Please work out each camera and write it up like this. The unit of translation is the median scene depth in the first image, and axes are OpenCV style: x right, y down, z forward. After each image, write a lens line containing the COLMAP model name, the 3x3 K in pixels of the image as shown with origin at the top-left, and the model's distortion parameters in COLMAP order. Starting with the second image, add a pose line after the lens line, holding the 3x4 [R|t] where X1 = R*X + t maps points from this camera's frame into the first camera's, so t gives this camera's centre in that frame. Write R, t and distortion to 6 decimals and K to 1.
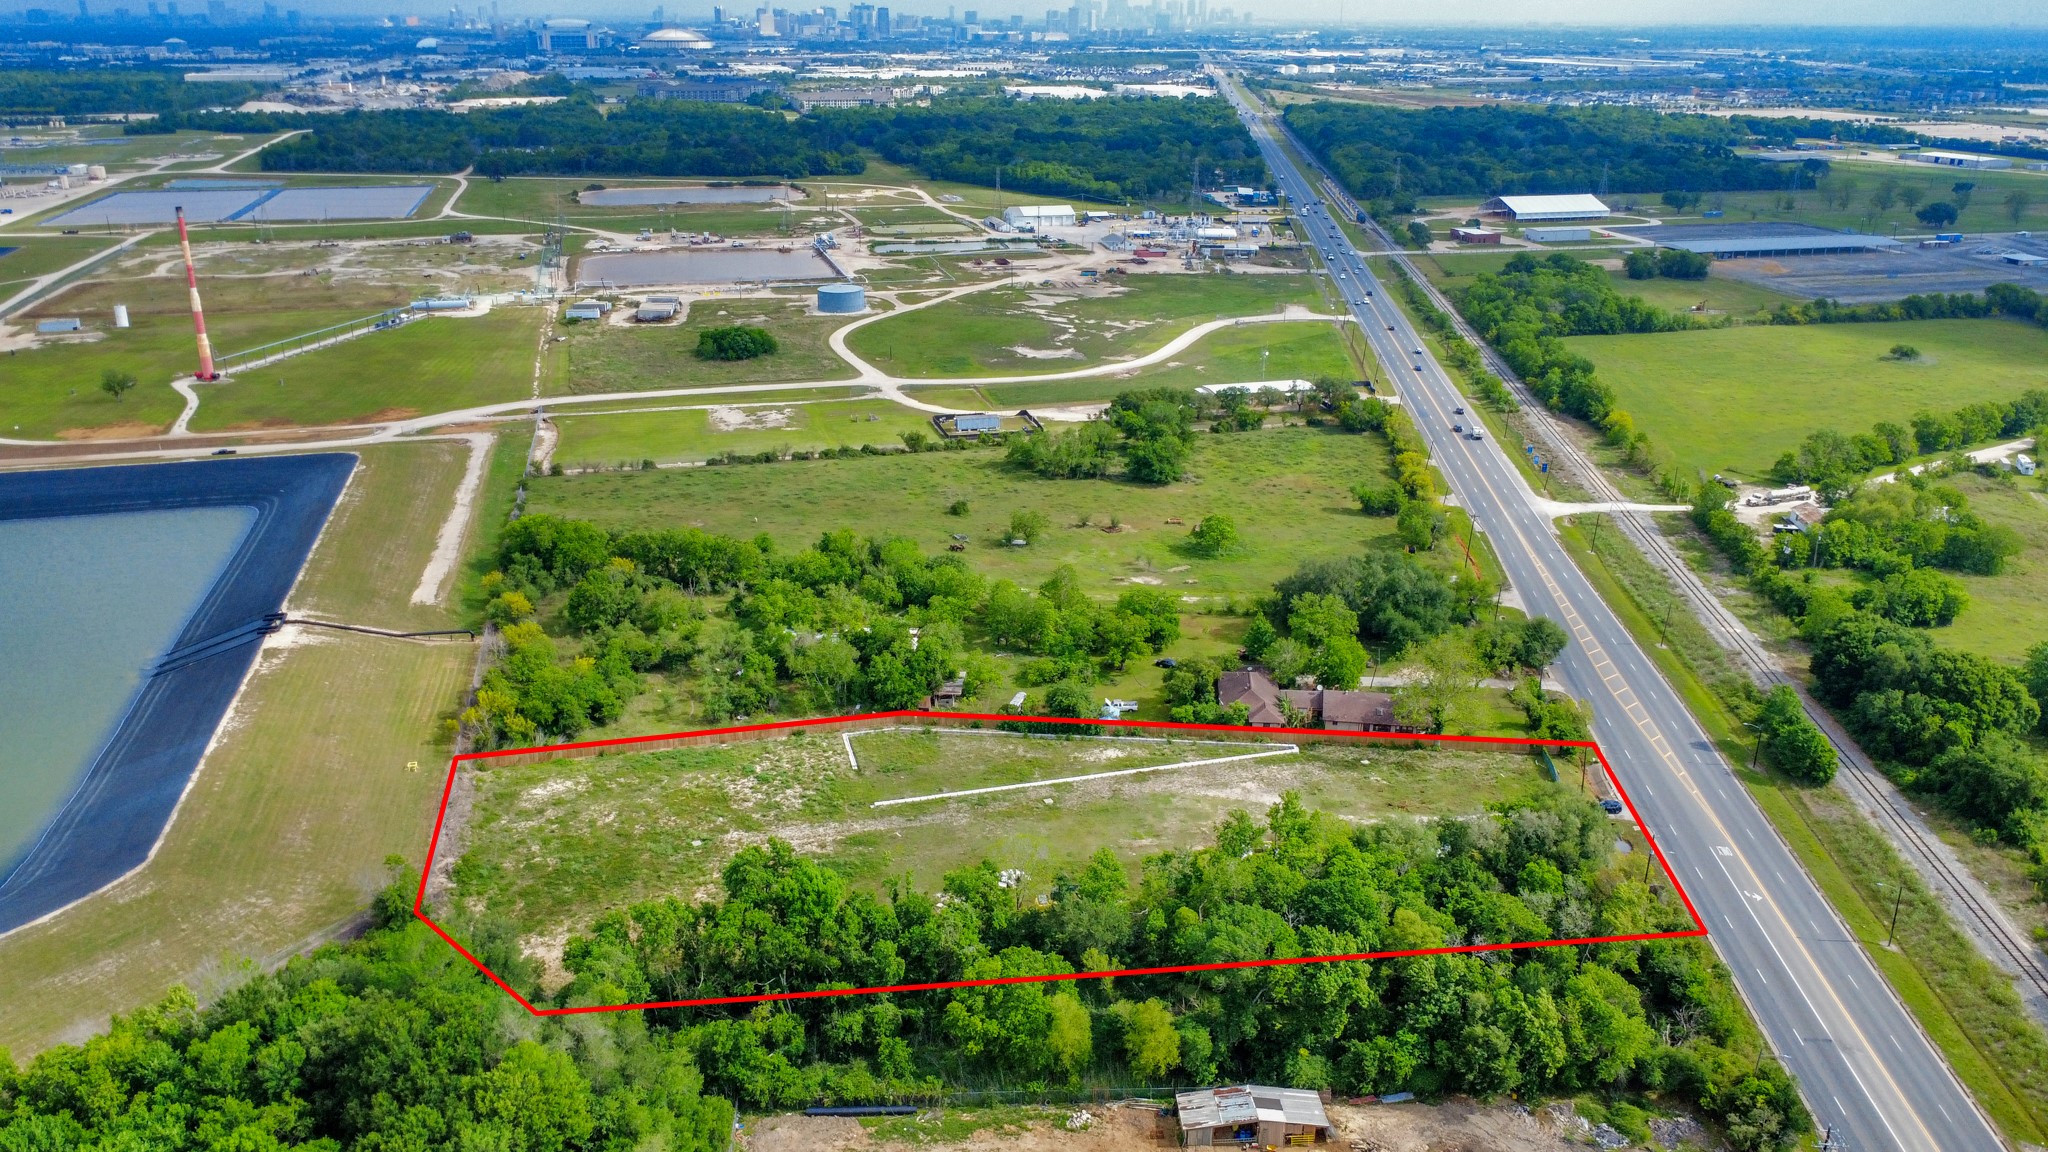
lens RADIAL K [[1530.9, 0, 1022.3], [0, 1530.9, 567.2], [0, 0, 1]] dist [0.004726, 0.000619]
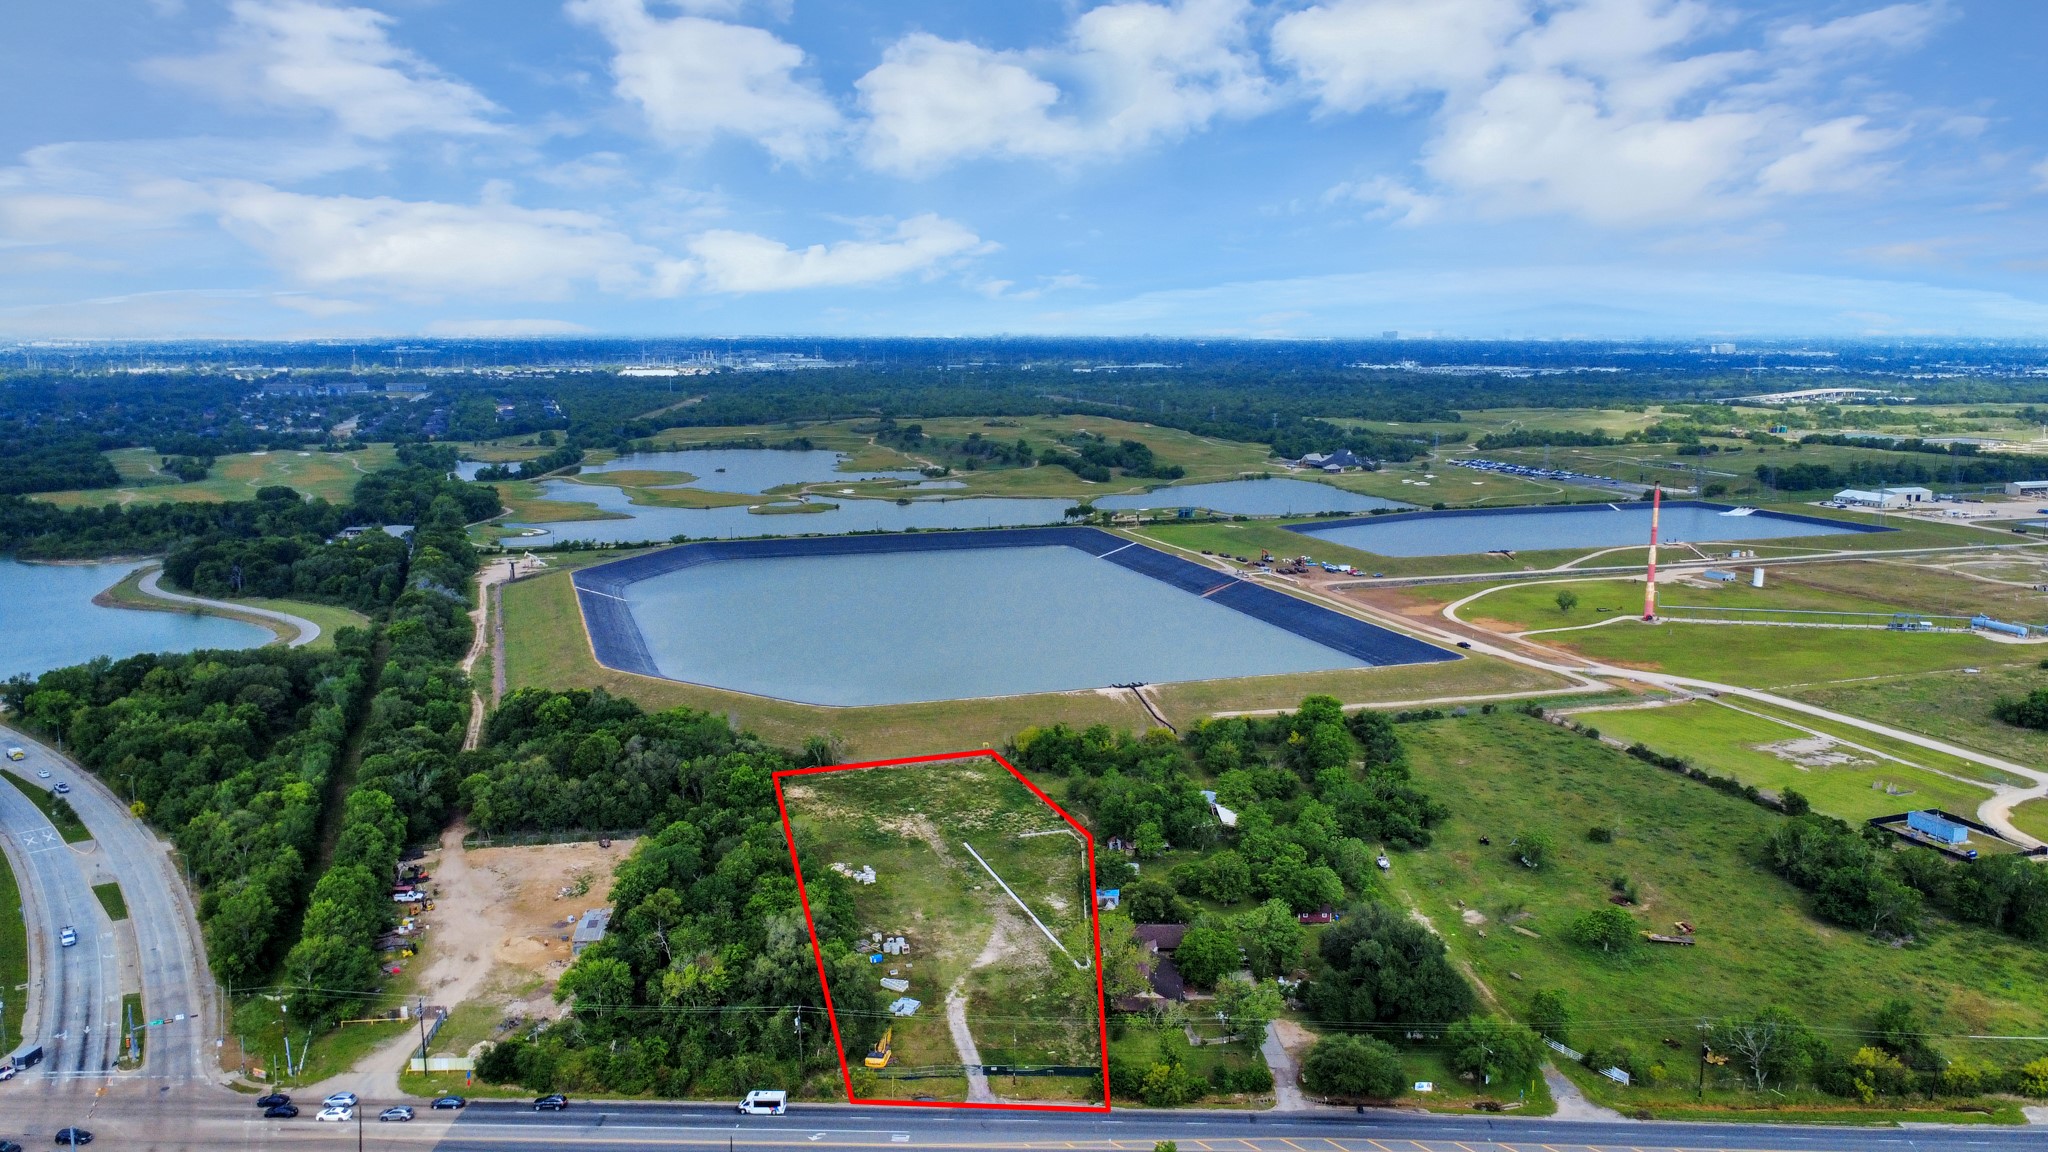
lens RADIAL K [[1530.9, 0, 1022.3], [0, 1530.9, 567.2], [0, 0, 1]] dist [0.004726, 0.000619]
pose [[0.068828, 0.153299, -0.985780, 0.780519], [-0.345047, 0.930798, 0.120658, -0.170288], [0.936058, 0.331836, 0.116960, 0.475120]]
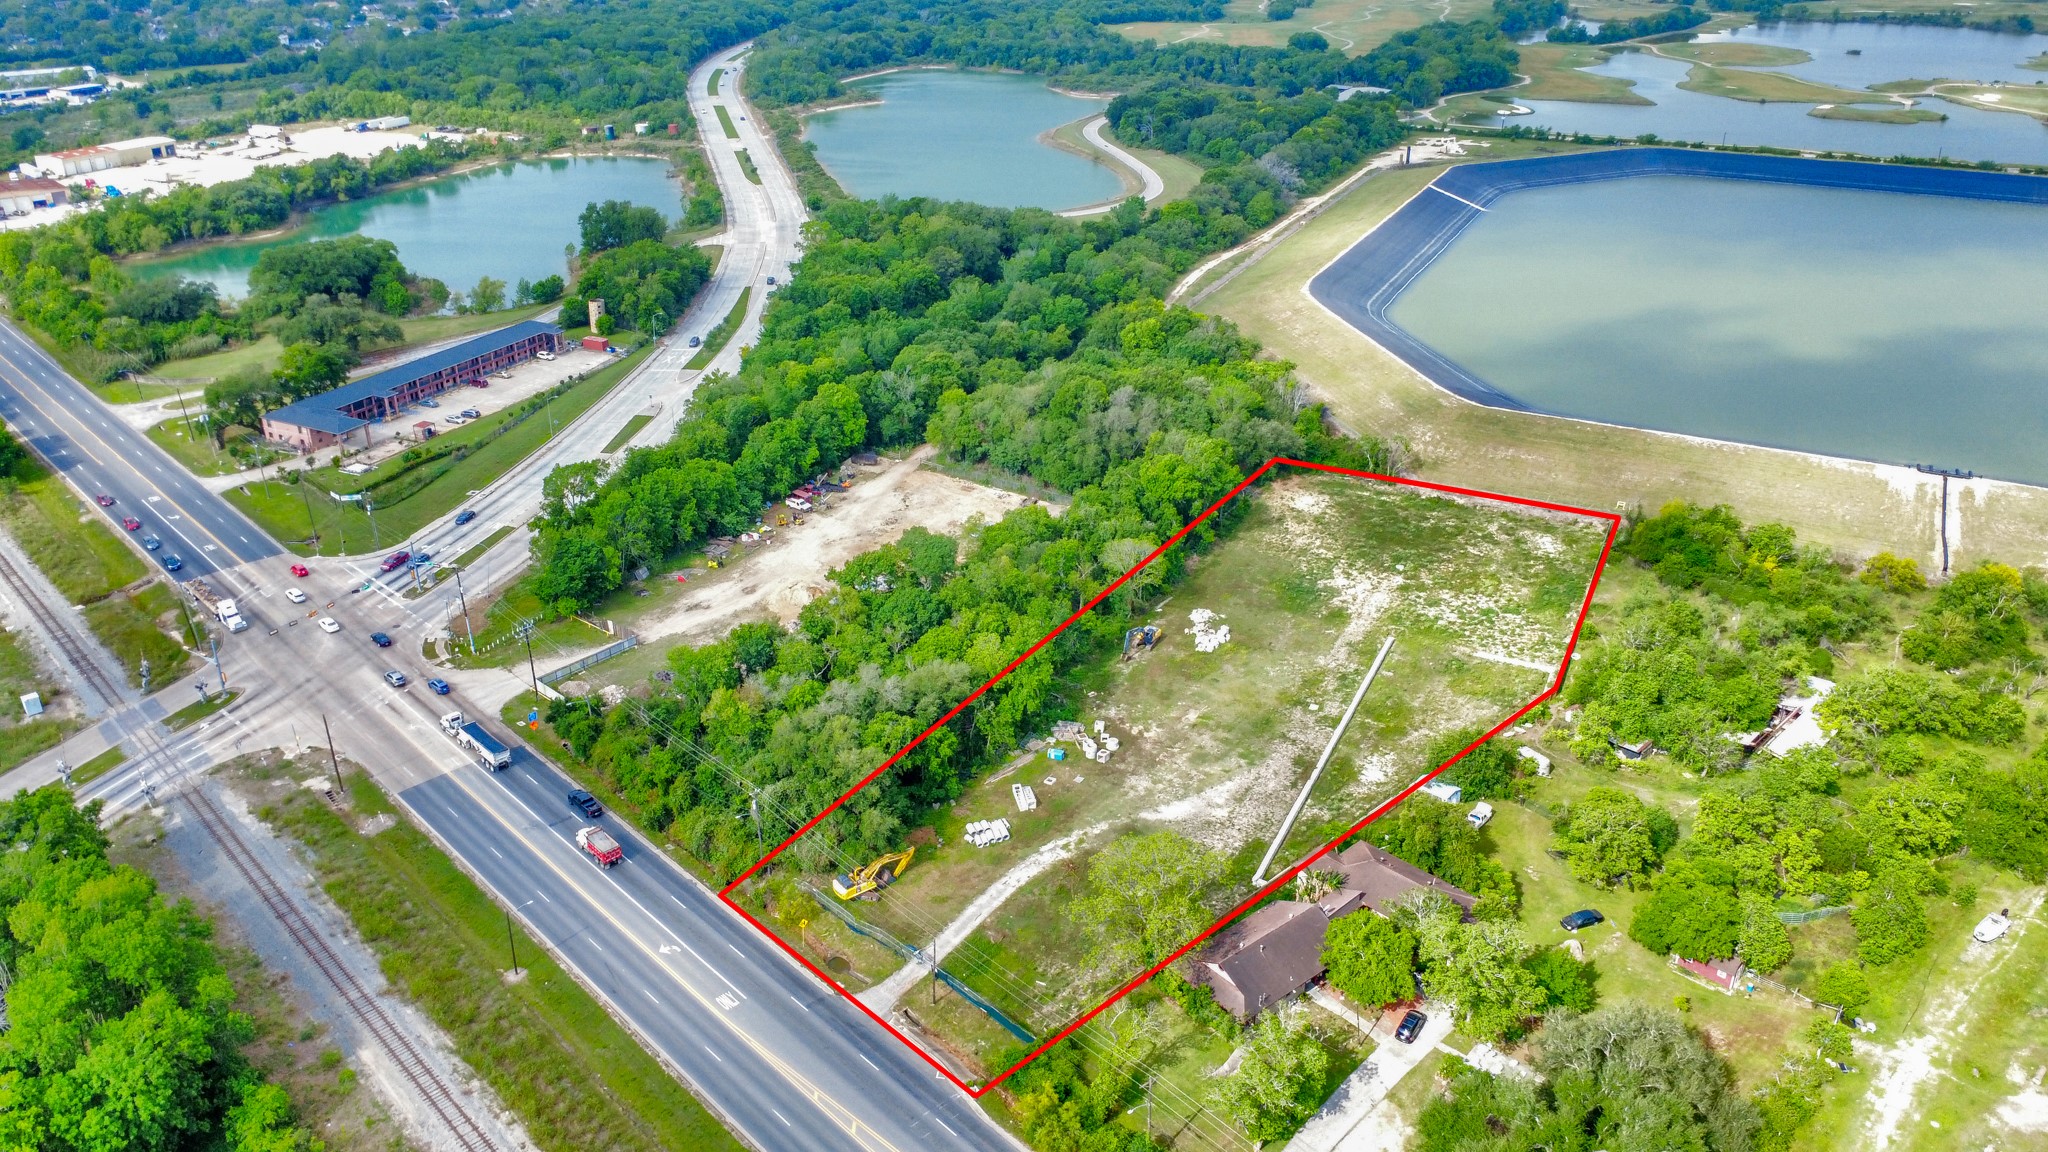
lens RADIAL K [[1528.3, 0, 1022.3], [0, 1528.3, 568.1], [0, 0, 1]] dist [0.008414, -0.006238]
pose [[-0.655348, 0.317871, -0.685184, 0.461813], [-0.263425, 0.753994, 0.601748, -0.266198], [0.707903, 0.574849, -0.410393, 0.732286]]
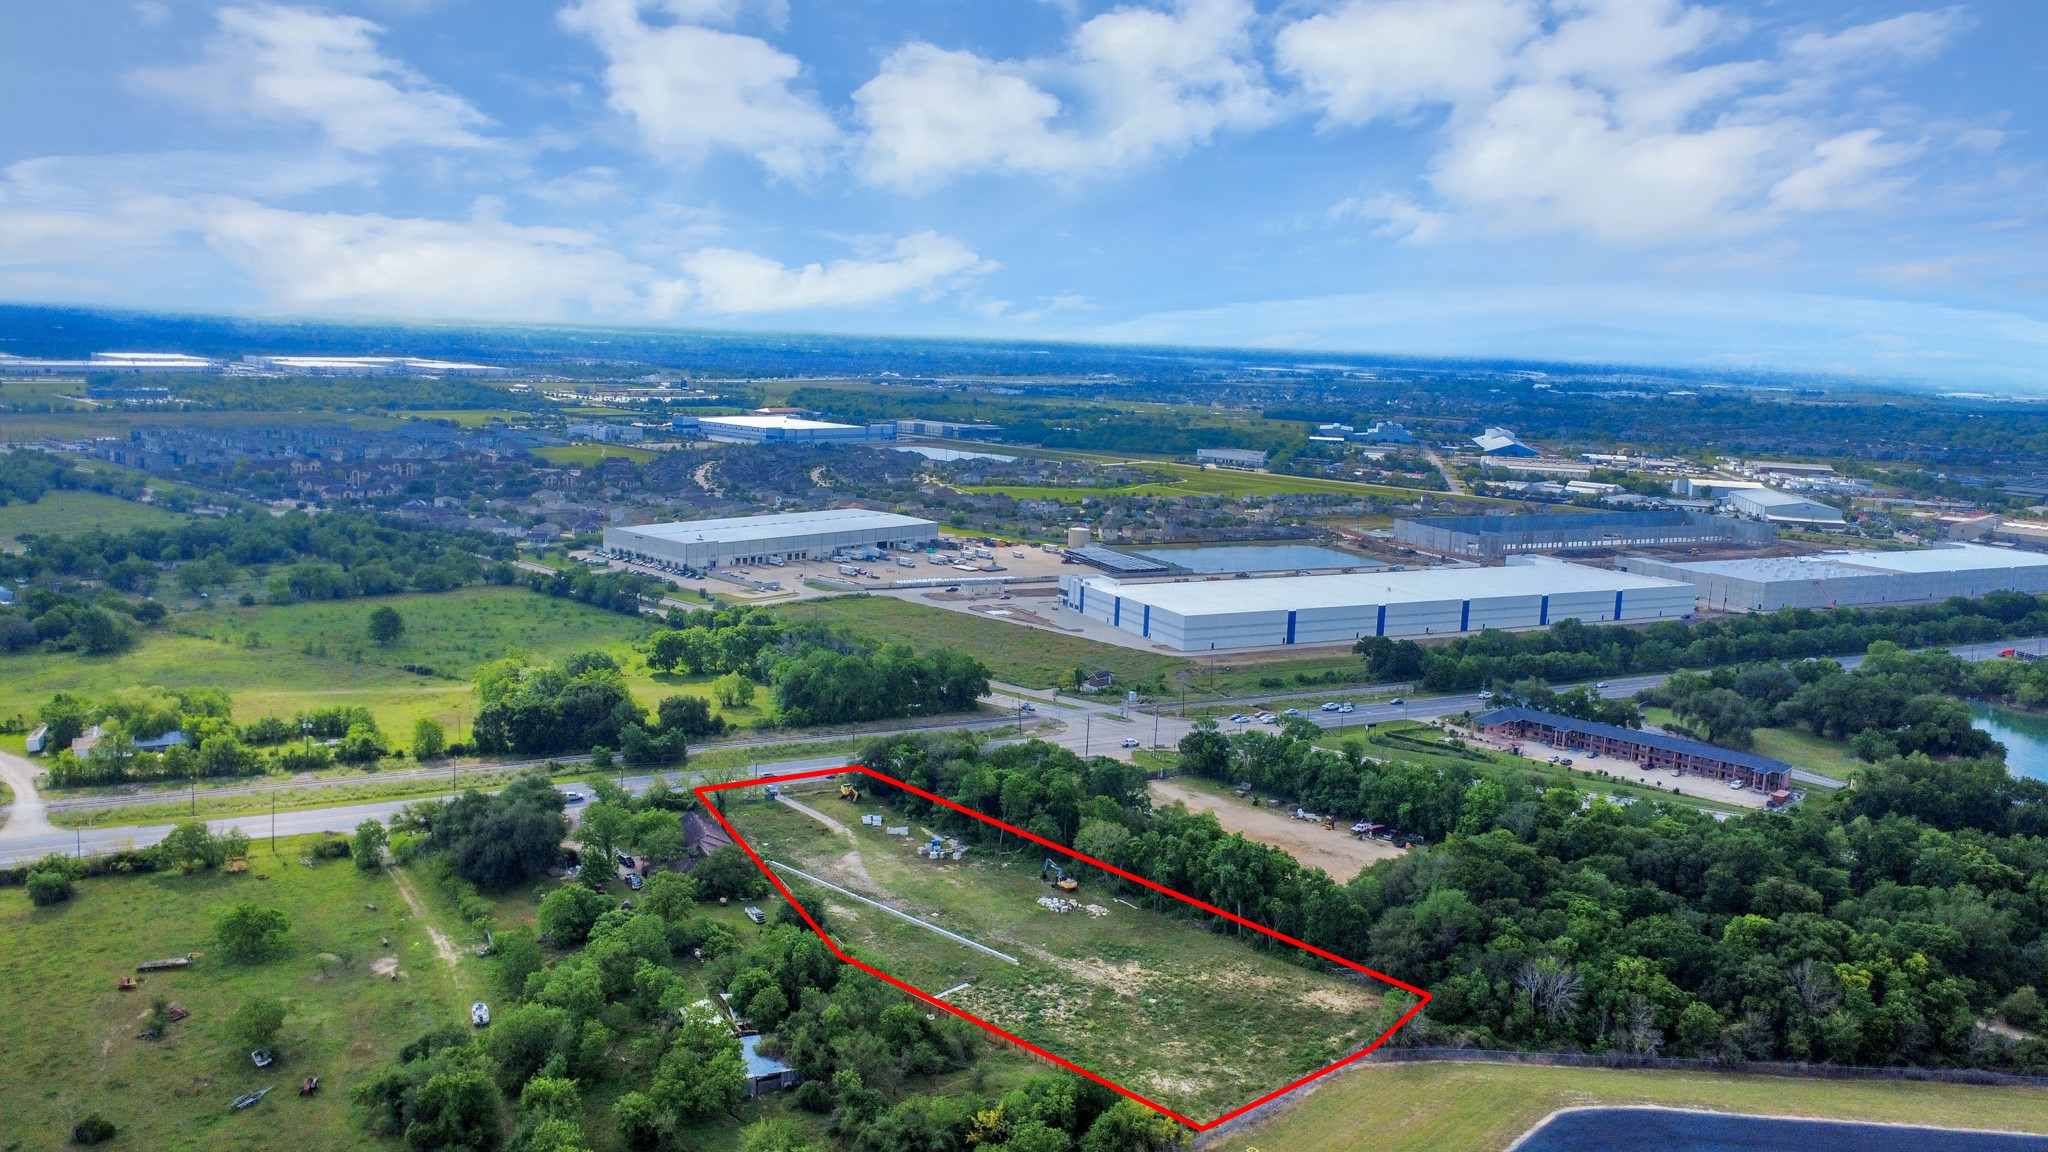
lens RADIAL K [[1530.9, 0, 1022.3], [0, 1530.9, 567.2], [0, 0, 1]] dist [0.004726, 0.000619]
pose [[-0.538844, -0.155476, 0.827934, -0.616172], [0.250099, 0.908983, 0.333468, -0.307752], [-0.804424, 0.386752, -0.450916, 0.844791]]
